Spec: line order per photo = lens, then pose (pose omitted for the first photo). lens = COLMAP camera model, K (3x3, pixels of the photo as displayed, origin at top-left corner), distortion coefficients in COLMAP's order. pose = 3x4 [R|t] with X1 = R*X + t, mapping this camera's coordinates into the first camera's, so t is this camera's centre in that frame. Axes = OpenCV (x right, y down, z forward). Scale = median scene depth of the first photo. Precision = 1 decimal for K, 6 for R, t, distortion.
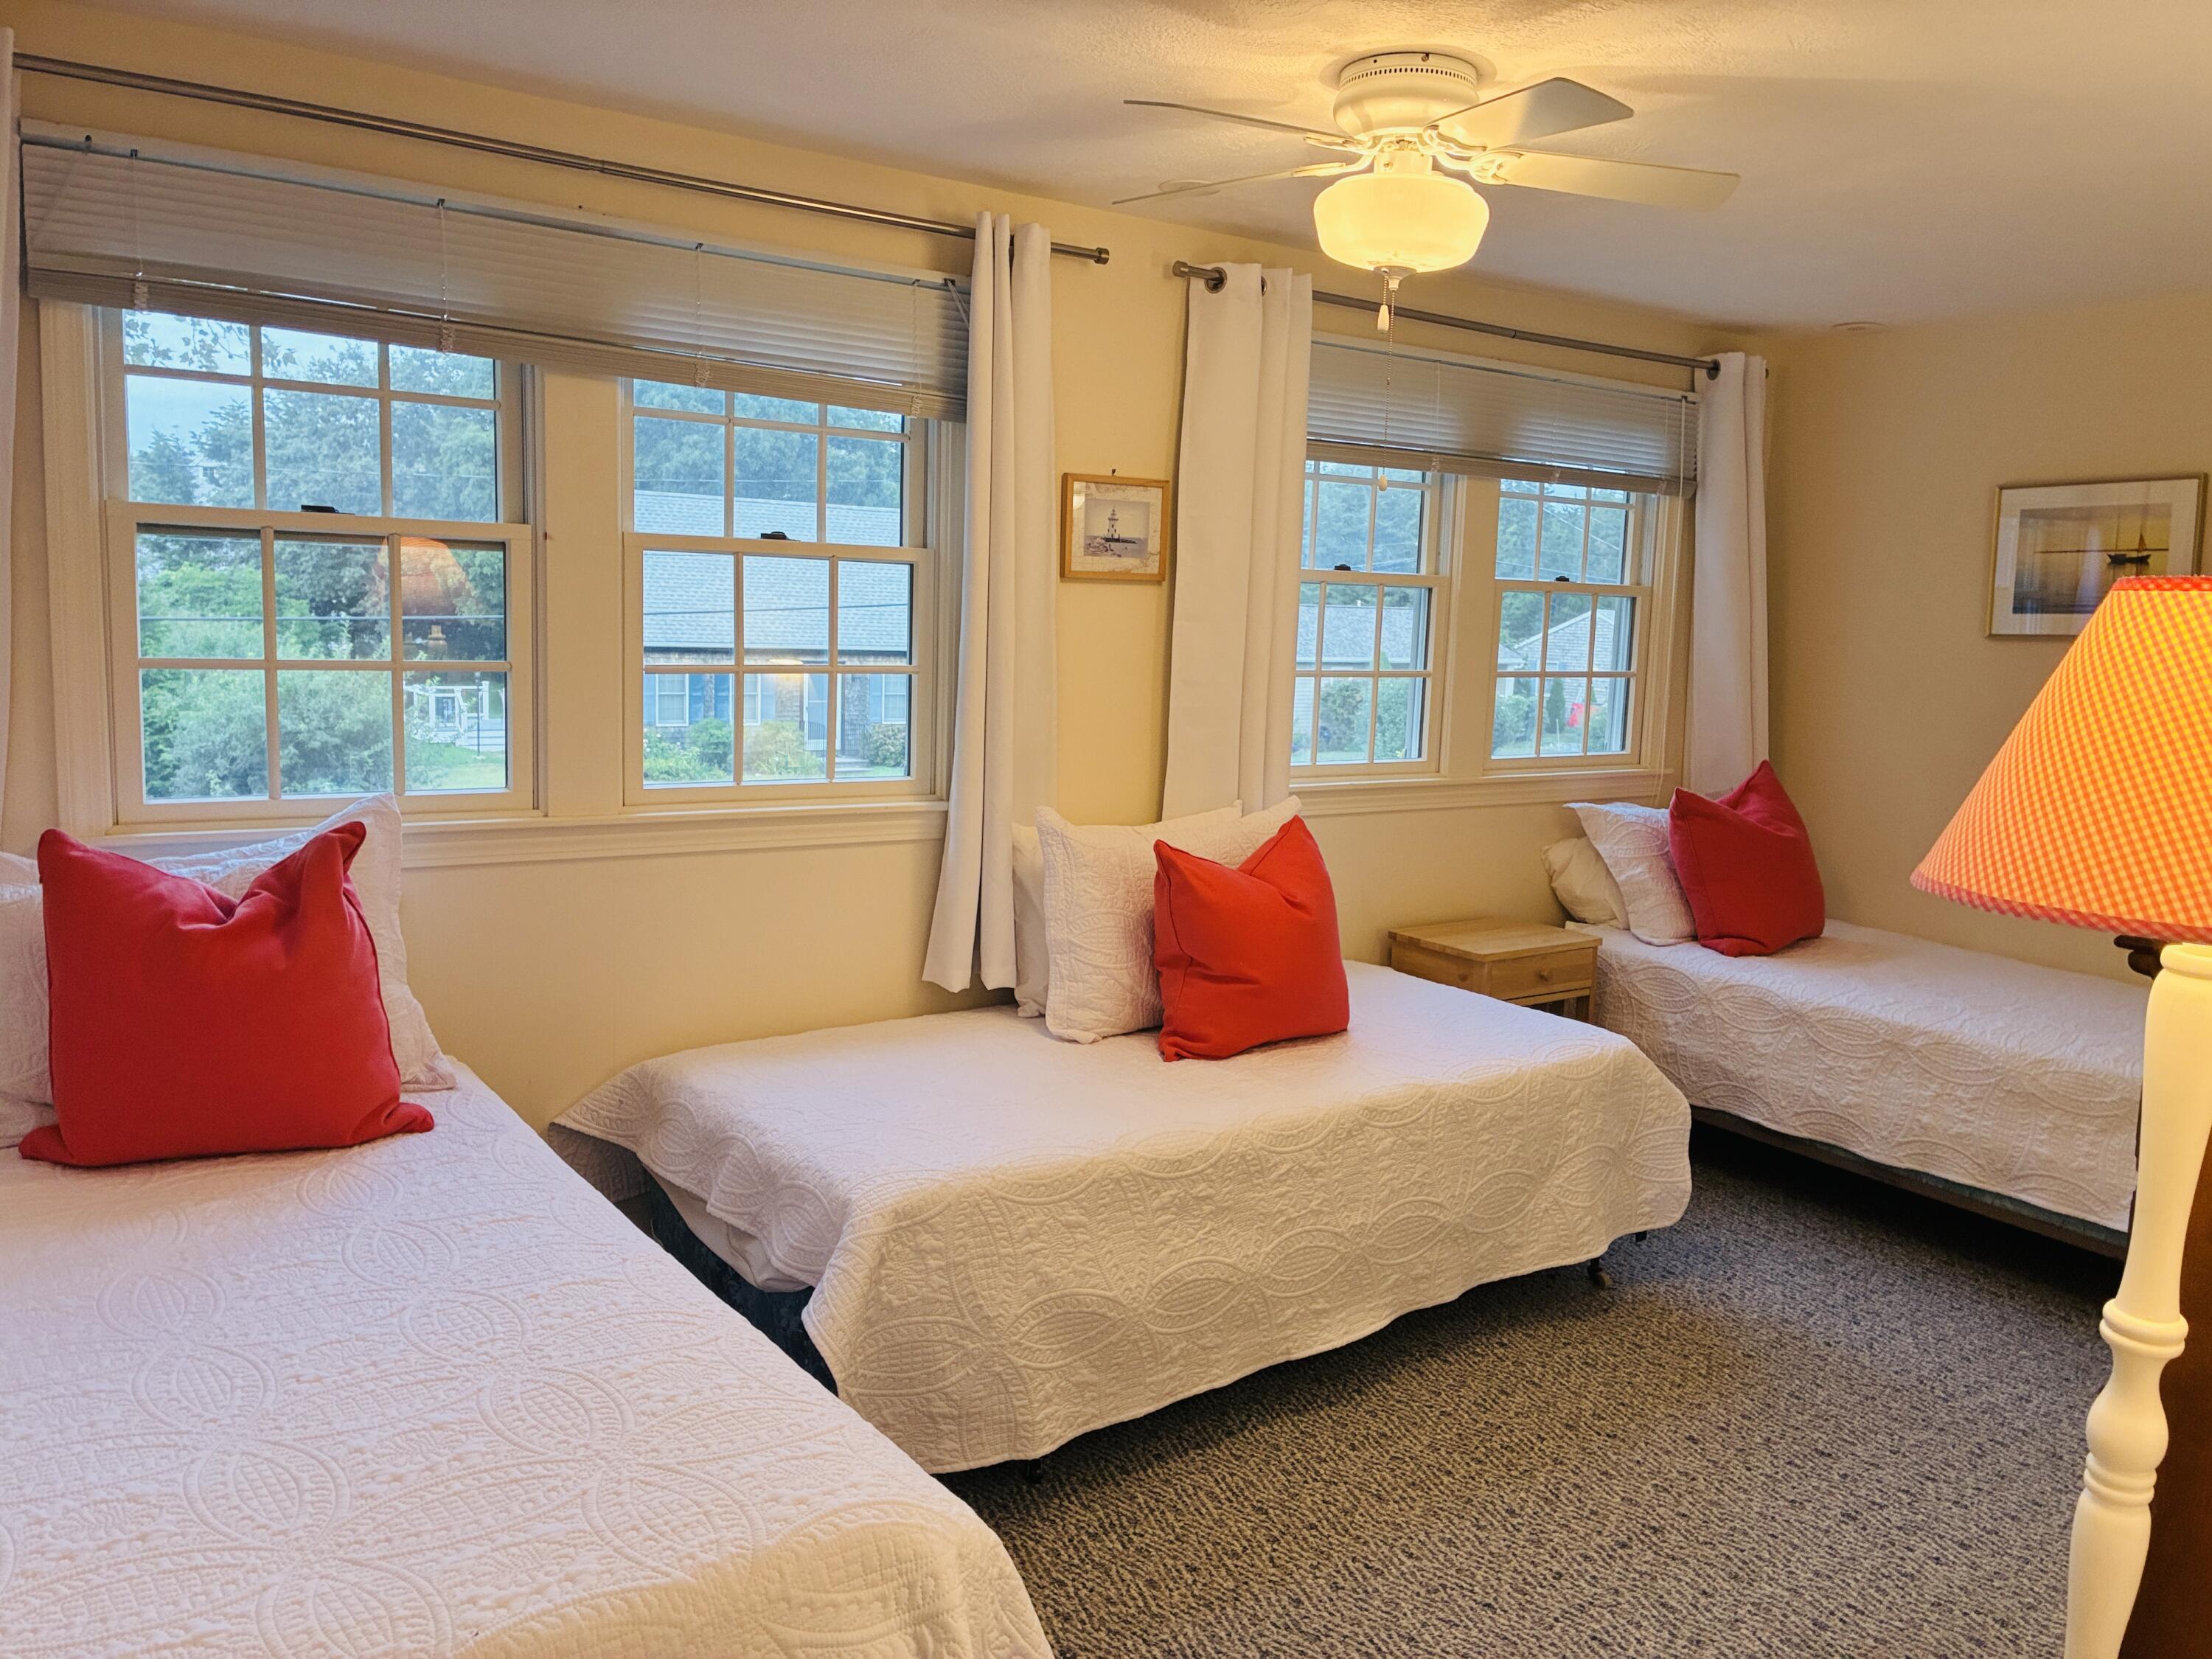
lens RADIAL K [[1656.9, 0, 1114.0], [0, 1656.9, 819.8], [0, 0, 1]] dist [0.040605, -0.065330]
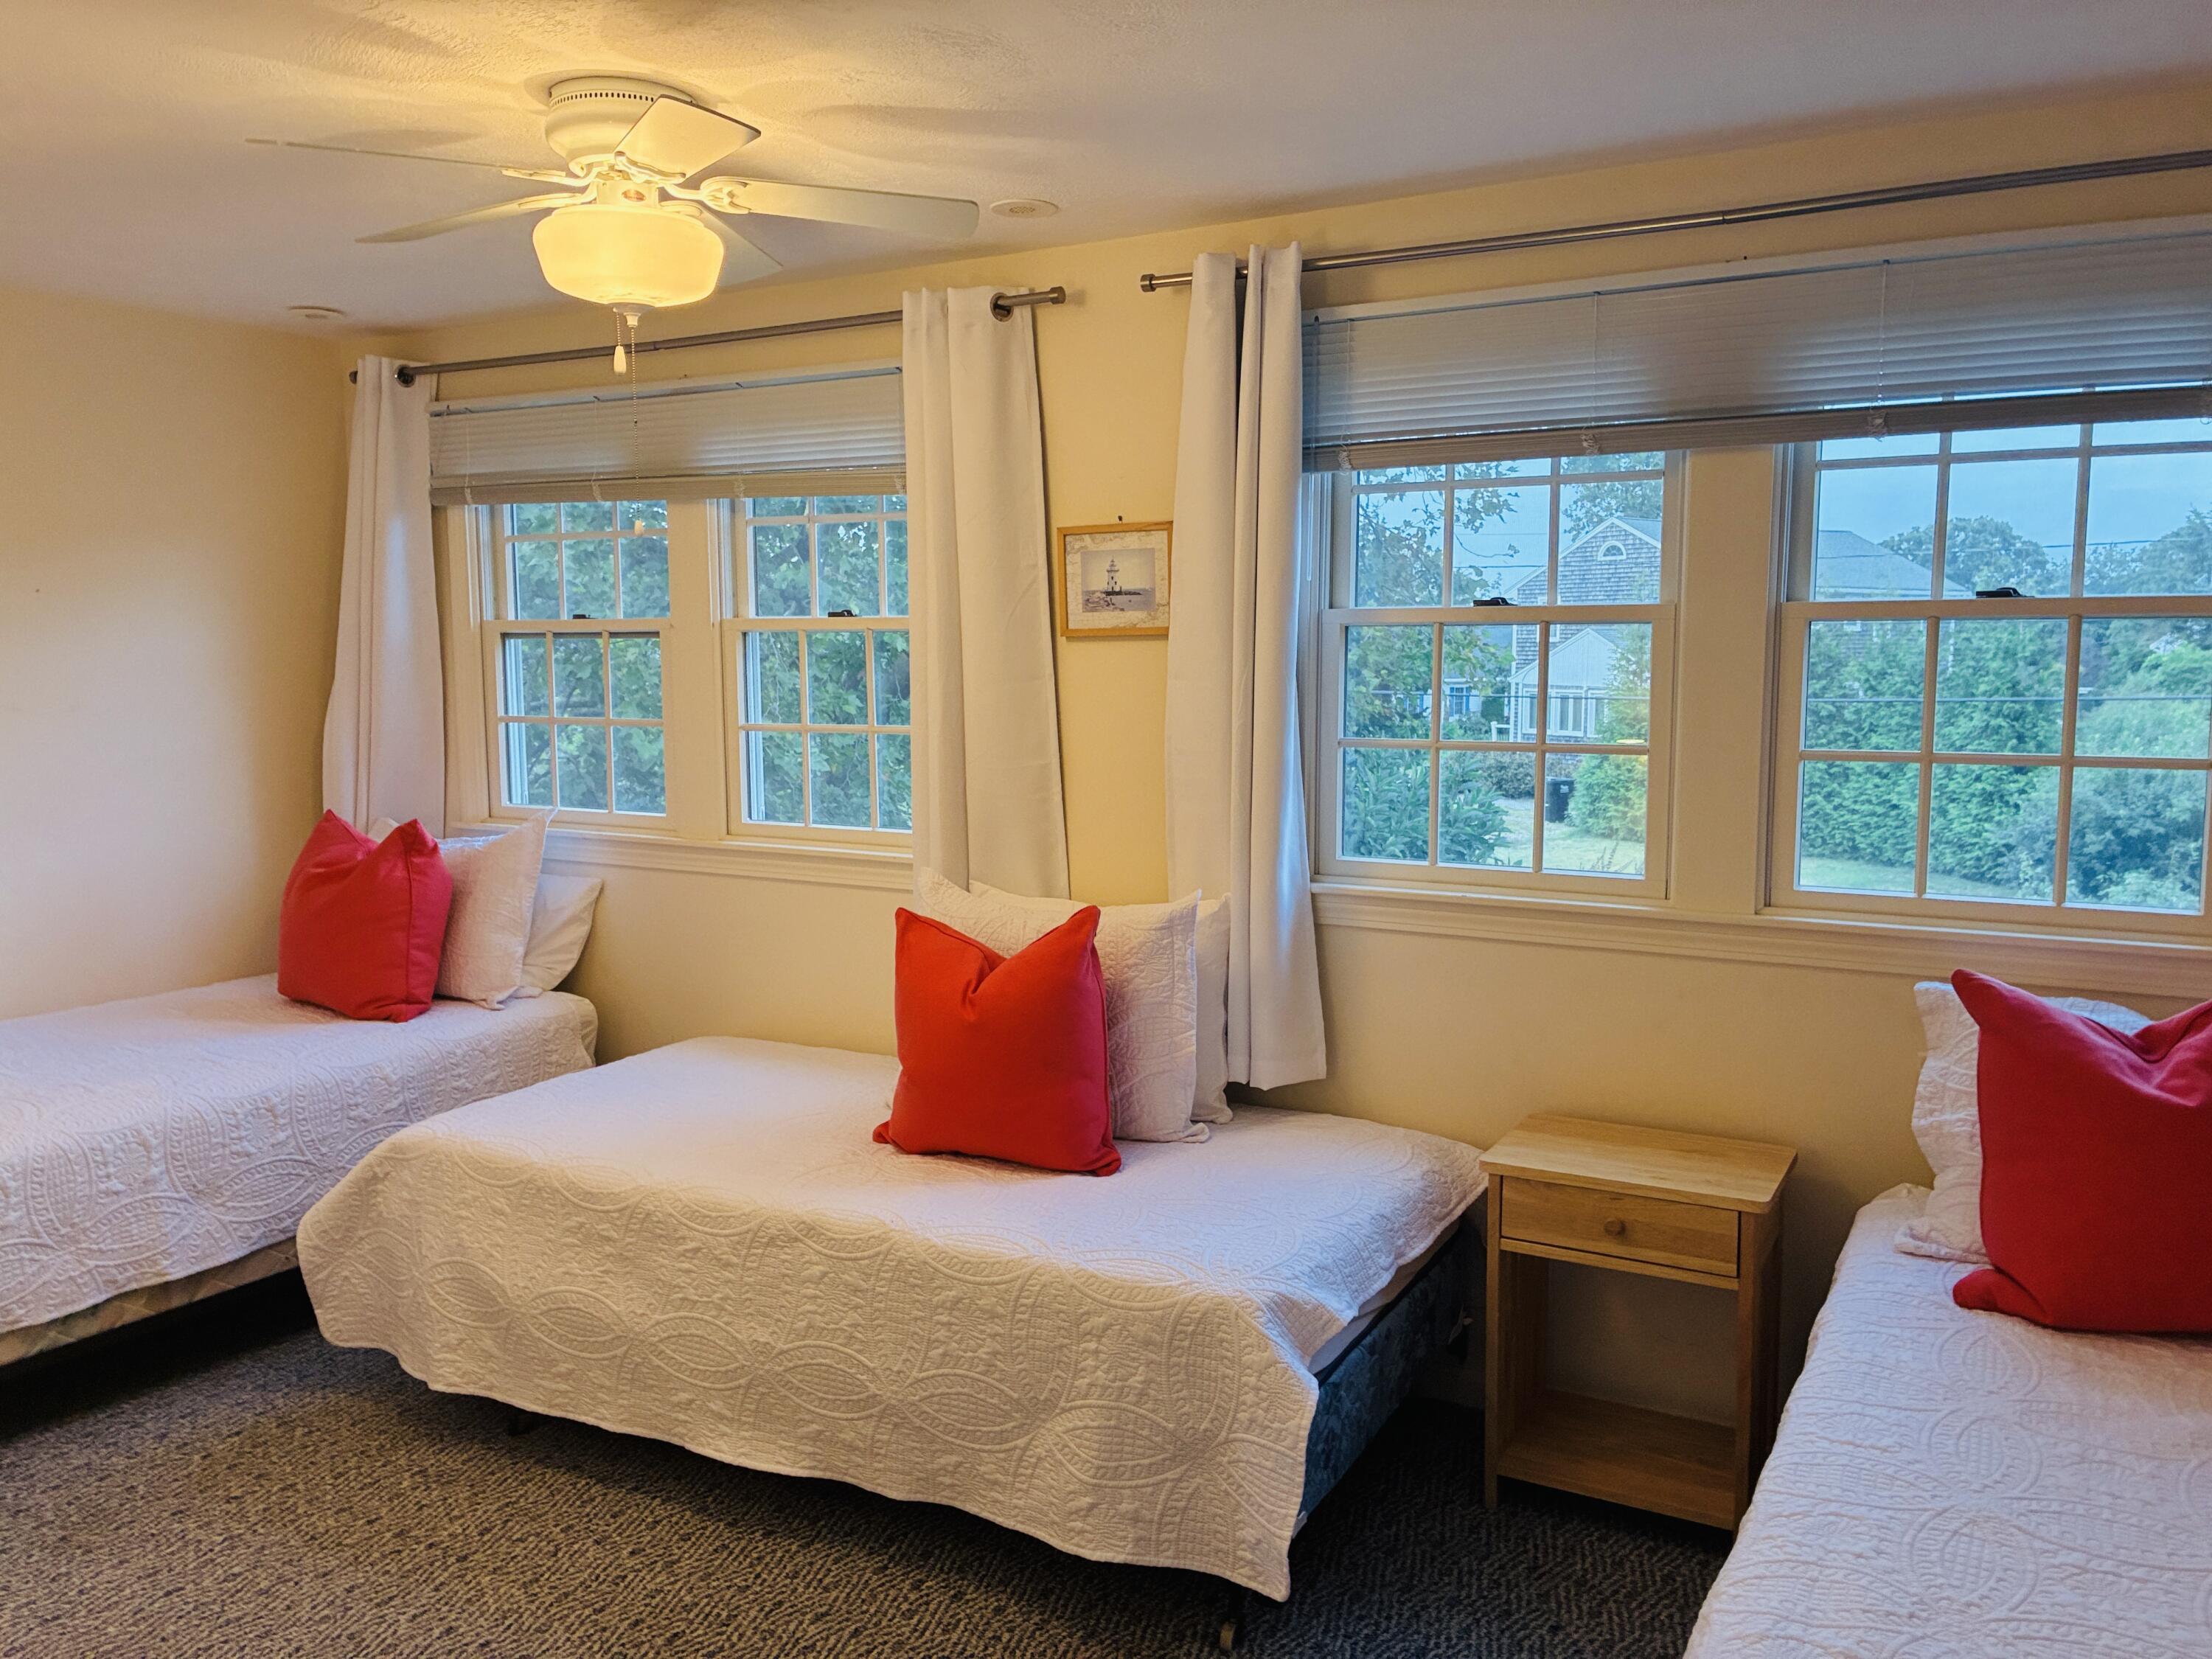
lens RADIAL K [[1656.9, 0, 1114.1], [0, 1656.9, 833.3], [0, 0, 1]] dist [0.040605, -0.065330]
pose [[0.433798, 0.062371, -0.898849, 0.876826], [-0.099490, 0.994817, 0.021014, -0.059276], [0.895500, 0.080310, 0.437755, 0.644745]]
